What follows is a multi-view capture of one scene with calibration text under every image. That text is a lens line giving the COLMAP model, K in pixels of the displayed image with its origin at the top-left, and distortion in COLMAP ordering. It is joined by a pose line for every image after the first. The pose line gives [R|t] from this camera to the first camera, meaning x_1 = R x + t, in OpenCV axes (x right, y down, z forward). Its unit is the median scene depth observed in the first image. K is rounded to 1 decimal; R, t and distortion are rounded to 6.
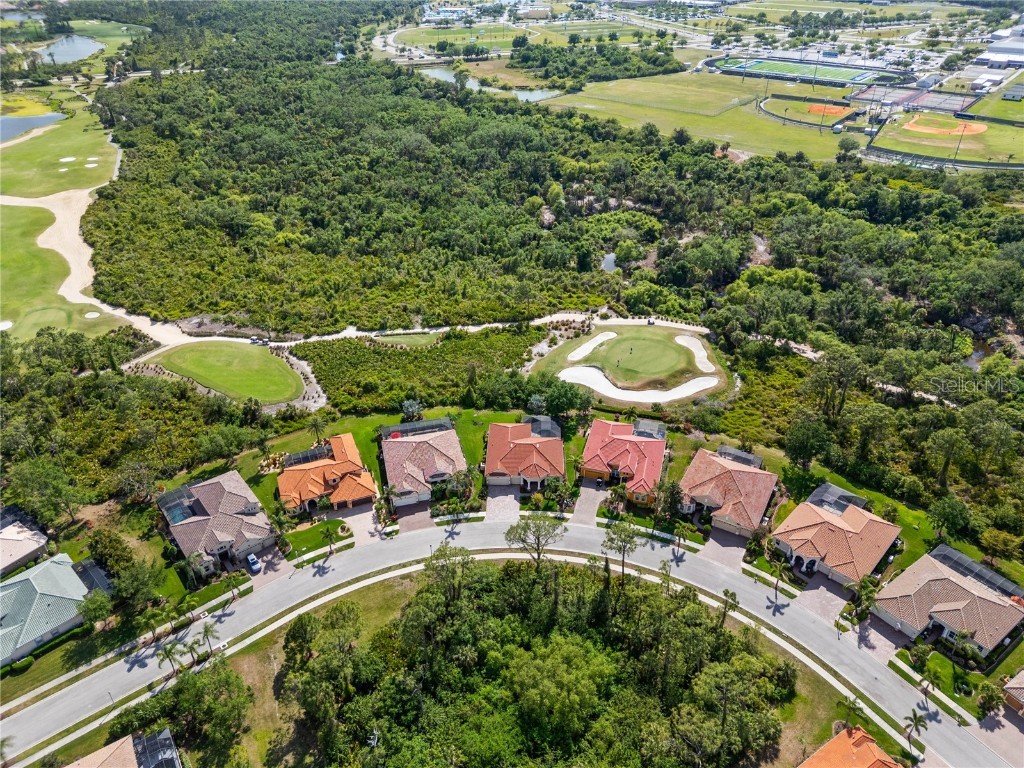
lens RADIAL K [[725.2, 0, 512.0], [0, 725.2, 384.0], [0, 0, 1]] dist [0.090782, -0.107301]
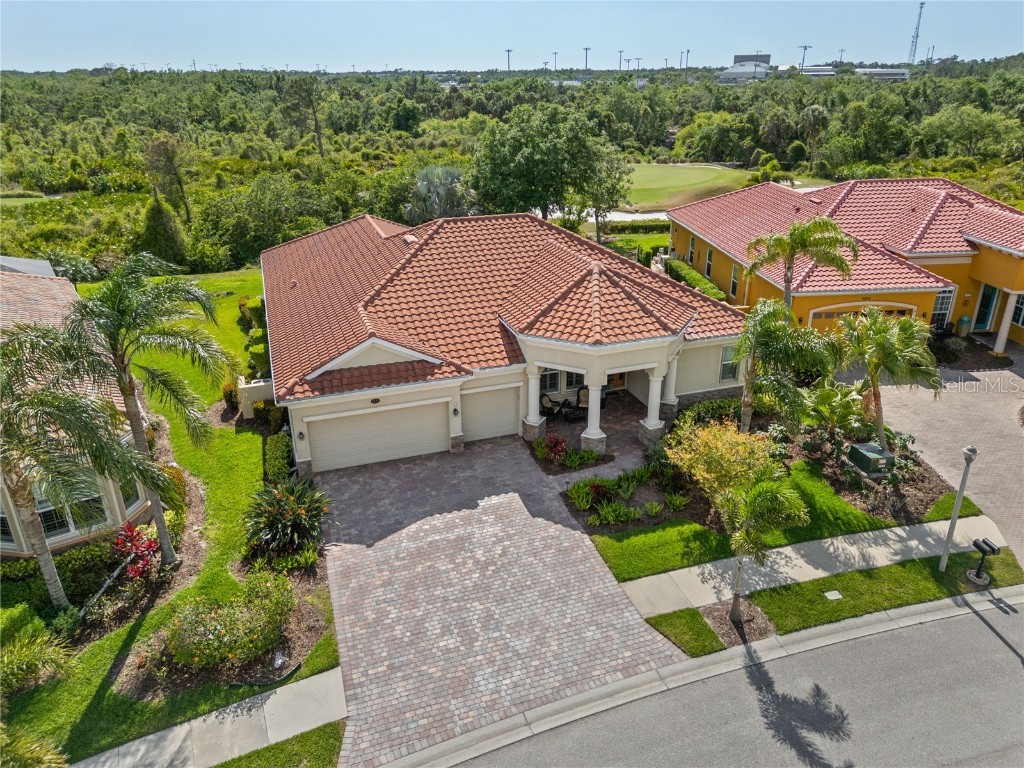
lens RADIAL K [[725.2, 0, 512.0], [0, 725.2, 384.0], [0, 0, 1]] dist [0.090782, -0.107301]
pose [[0.936484, -0.144918, 0.319370, -0.031137], [0.196384, 0.971165, -0.135176, 0.118546], [-0.290571, 0.189309, 0.937939, 0.678289]]
